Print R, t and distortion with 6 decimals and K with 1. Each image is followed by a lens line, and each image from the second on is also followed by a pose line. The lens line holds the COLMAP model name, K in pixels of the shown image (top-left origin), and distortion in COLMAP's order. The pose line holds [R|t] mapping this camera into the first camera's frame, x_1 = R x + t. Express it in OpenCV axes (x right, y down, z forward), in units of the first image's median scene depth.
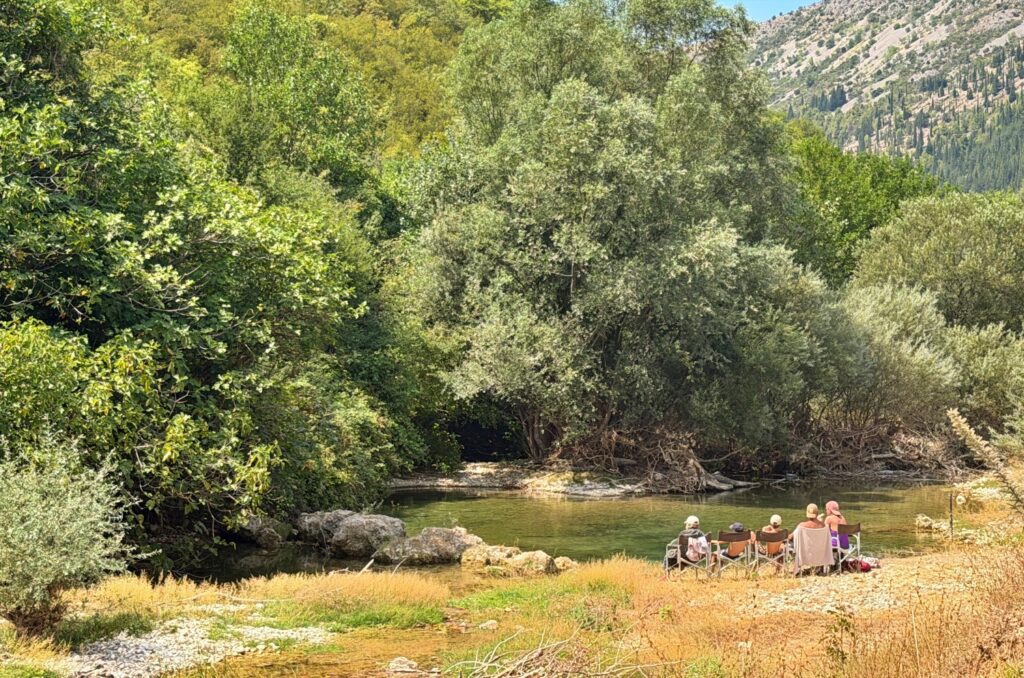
lens RADIAL K [[2075.8, 0, 512.7], [0, 2075.8, 337.5], [0, 0, 1]] dist [0.075854, 0.000000]
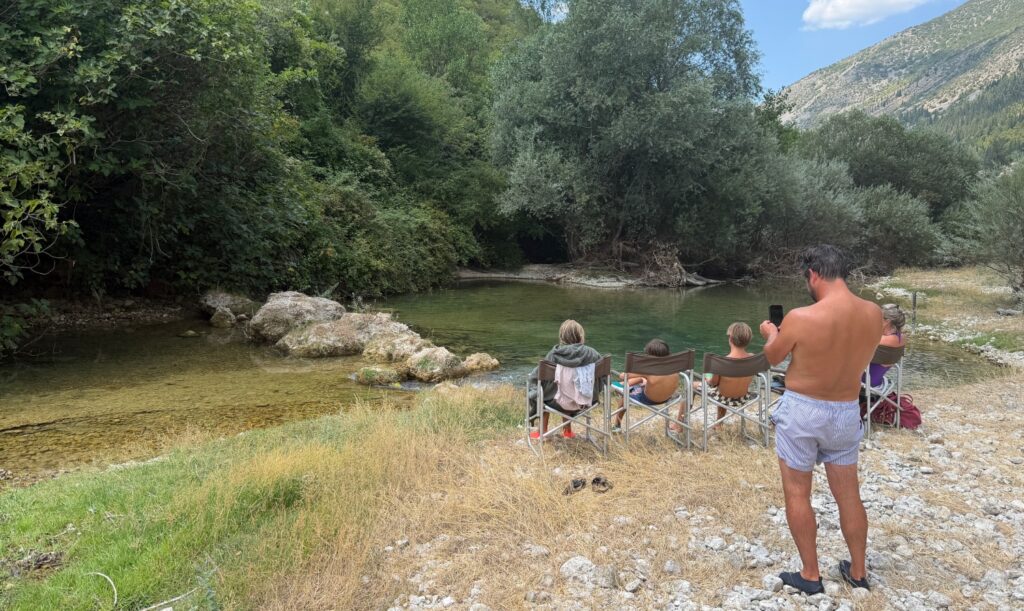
lens RADIAL K [[762.9, 0, 515.8], [0, 762.9, 288.0], [0, 0, 1]] dist [0.052397, -0.006780]
pose [[0.988093, 0.025530, -0.151723, 0.058308], [-0.013846, 0.996890, 0.077574, 0.037194], [0.153232, -0.074549, 0.985374, 0.474030]]
